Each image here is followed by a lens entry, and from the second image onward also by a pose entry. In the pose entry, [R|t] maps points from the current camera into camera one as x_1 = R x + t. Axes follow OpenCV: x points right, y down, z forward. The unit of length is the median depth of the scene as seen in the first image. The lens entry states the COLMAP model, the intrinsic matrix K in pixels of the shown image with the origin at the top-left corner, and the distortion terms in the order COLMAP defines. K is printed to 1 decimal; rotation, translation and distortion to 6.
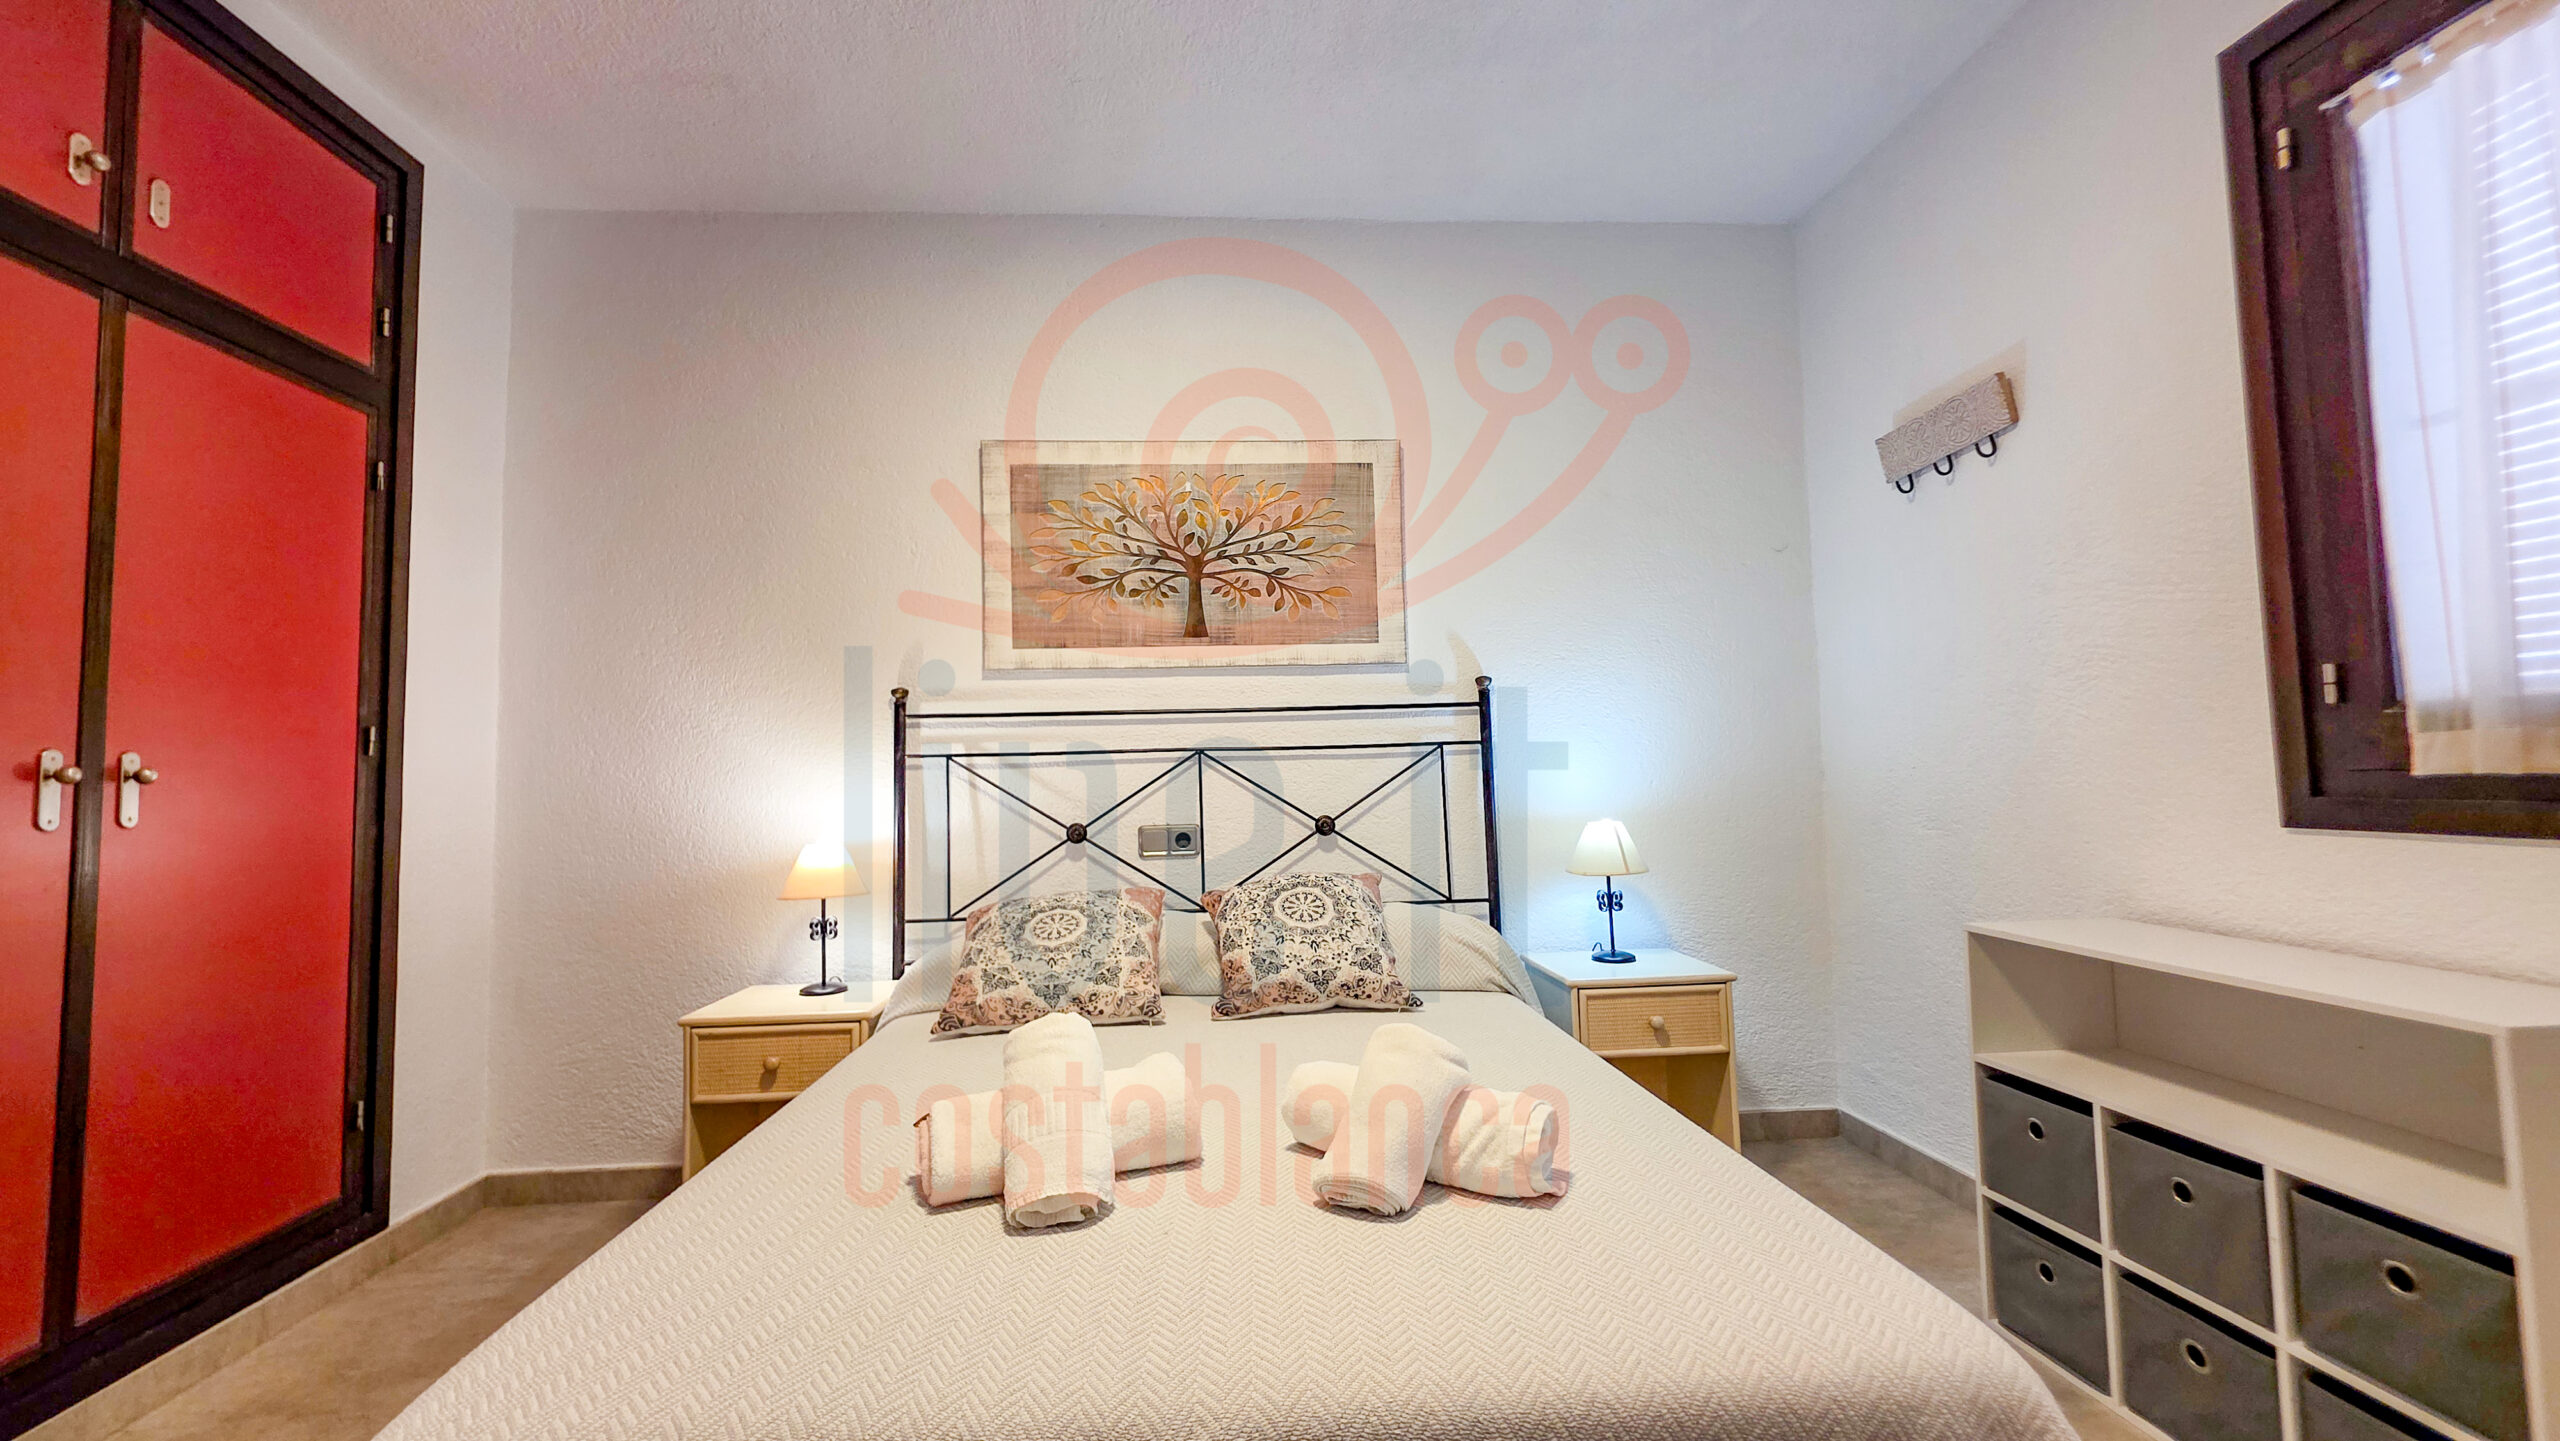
lens RADIAL K [[1025.5, 0, 1264.7], [0, 1025.5, 713.6], [0, 0, 1]] dist [-0.000028, 0.000202]
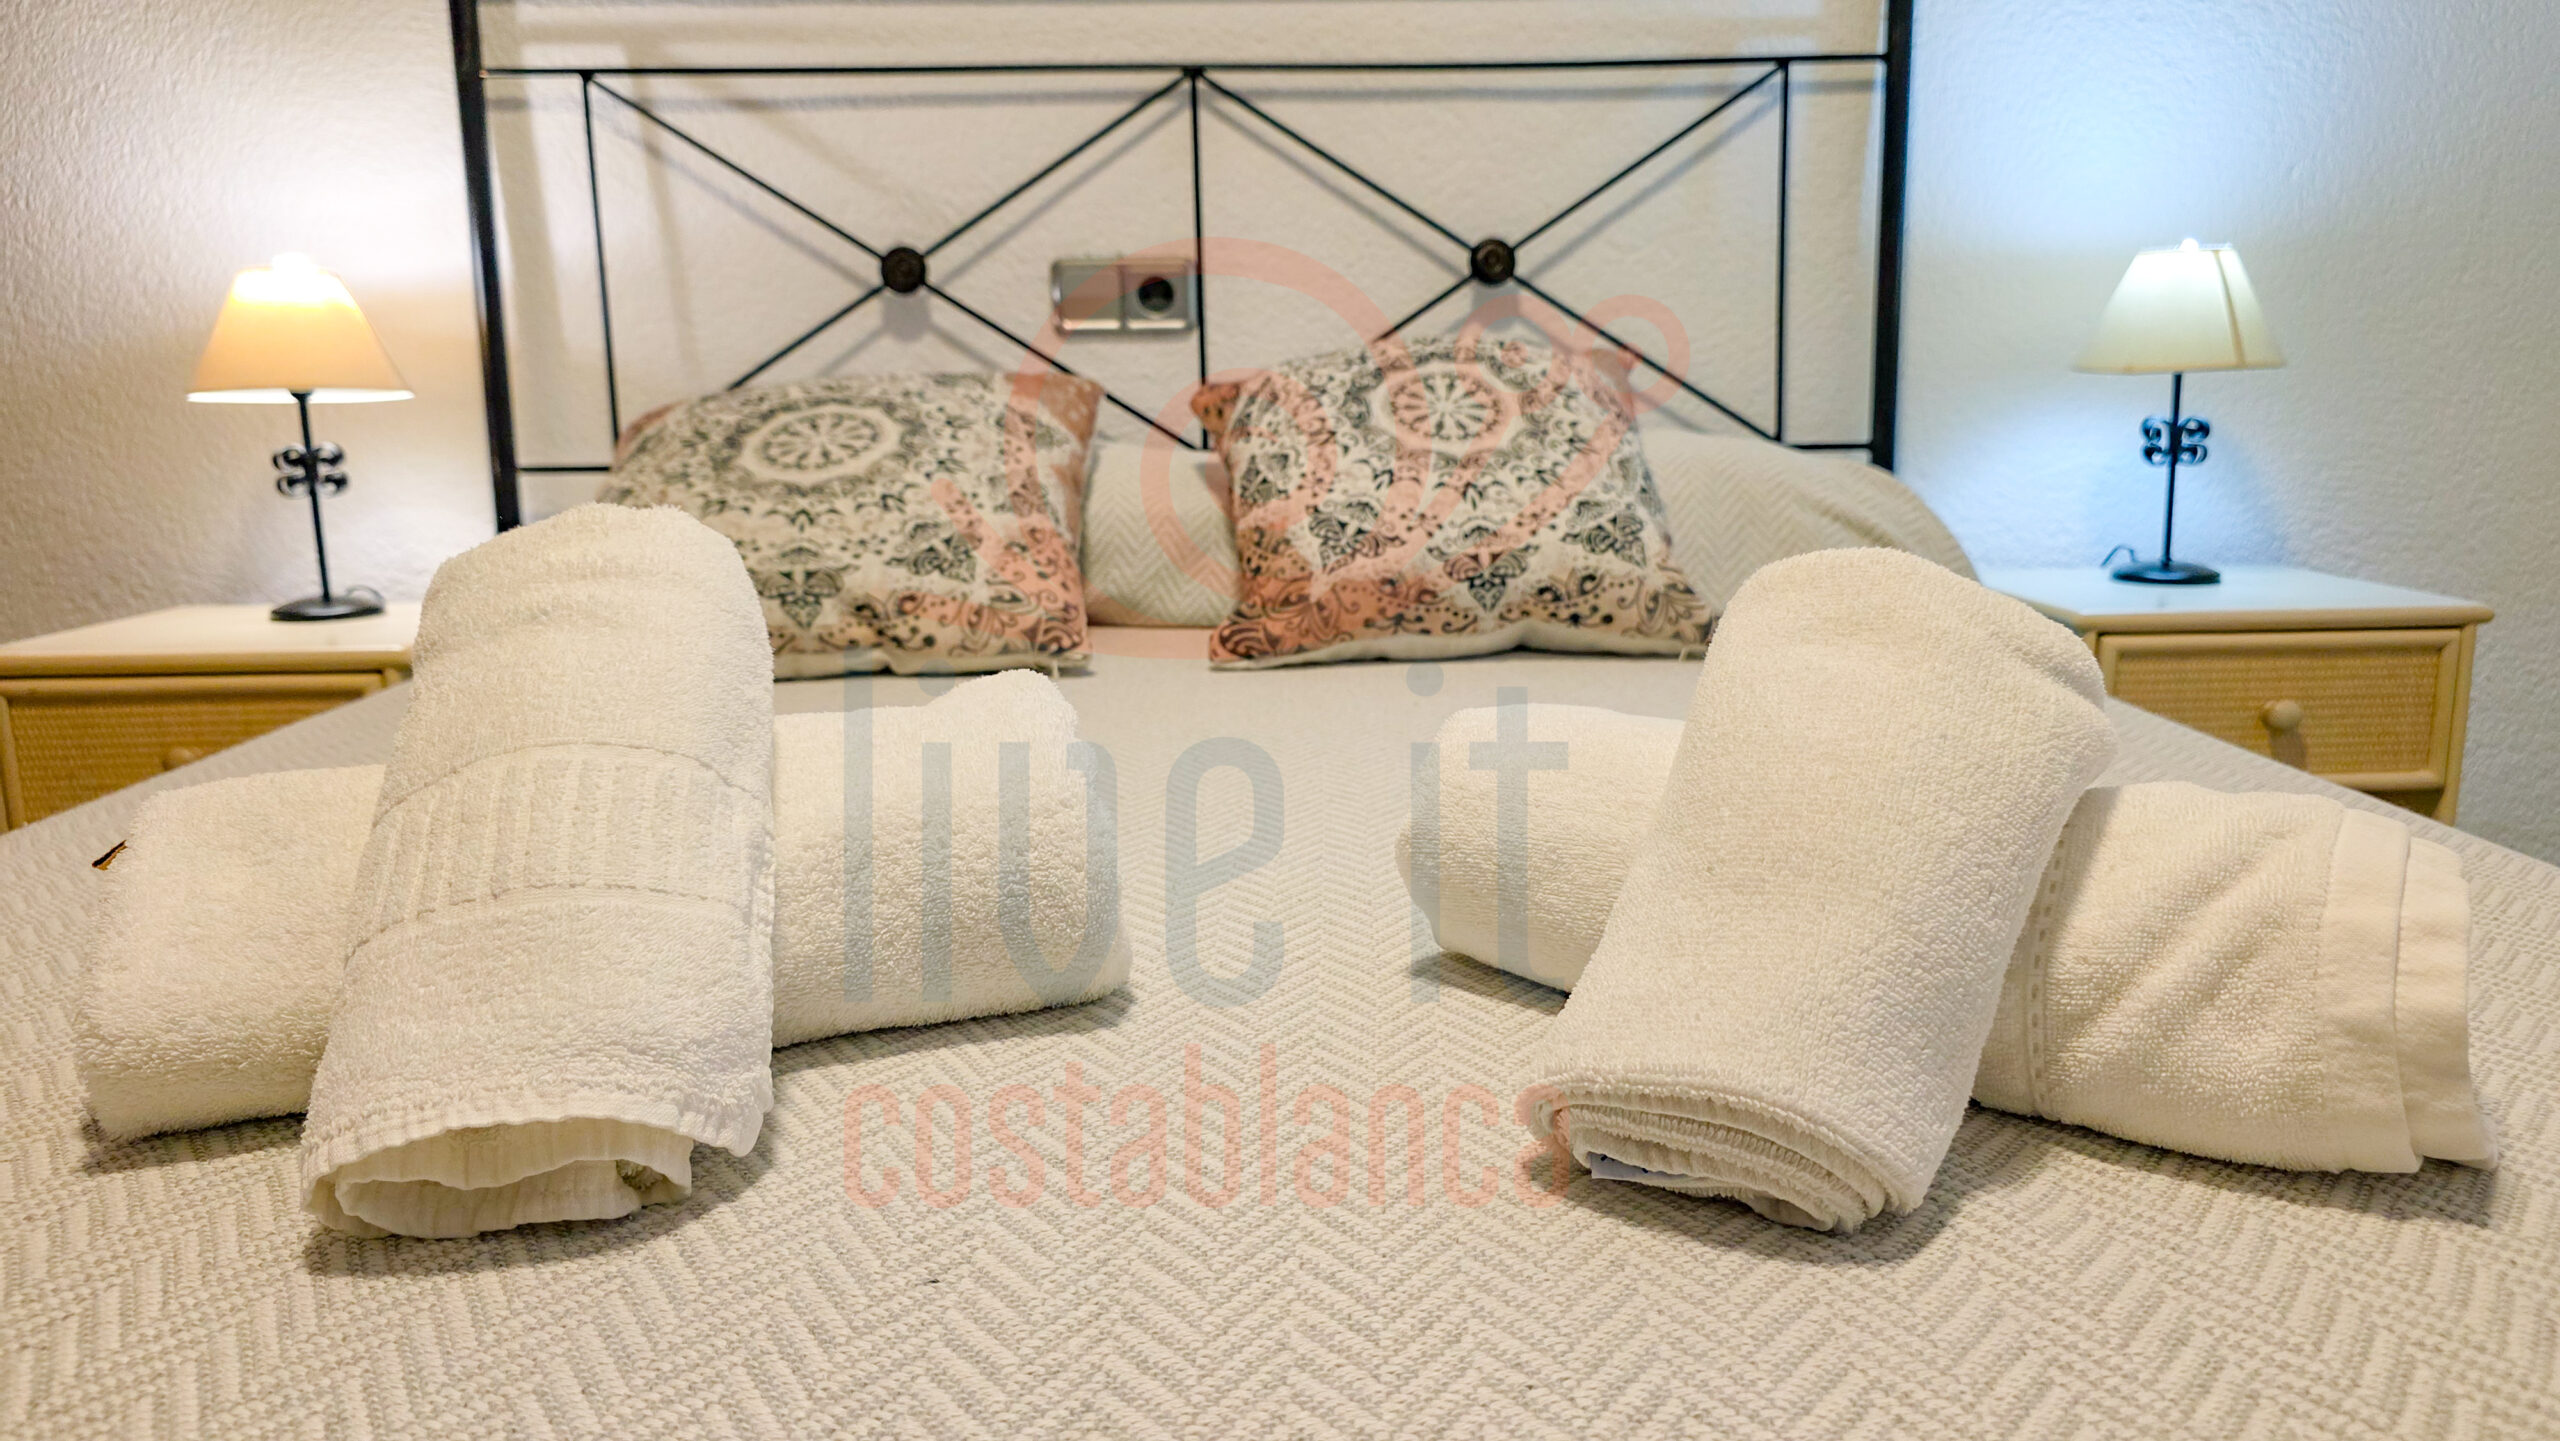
lens RADIAL K [[1723.6, 0, 1279.1], [0, 1723.6, 722.0], [0, 0, 1]] dist [0.047564, -0.034243]
pose [[0.999264, 0.018224, -0.033763, -0.001371], [-0.009051, 0.967126, 0.254135, 0.144835], [0.037284, -0.253642, 0.966579, 0.339499]]
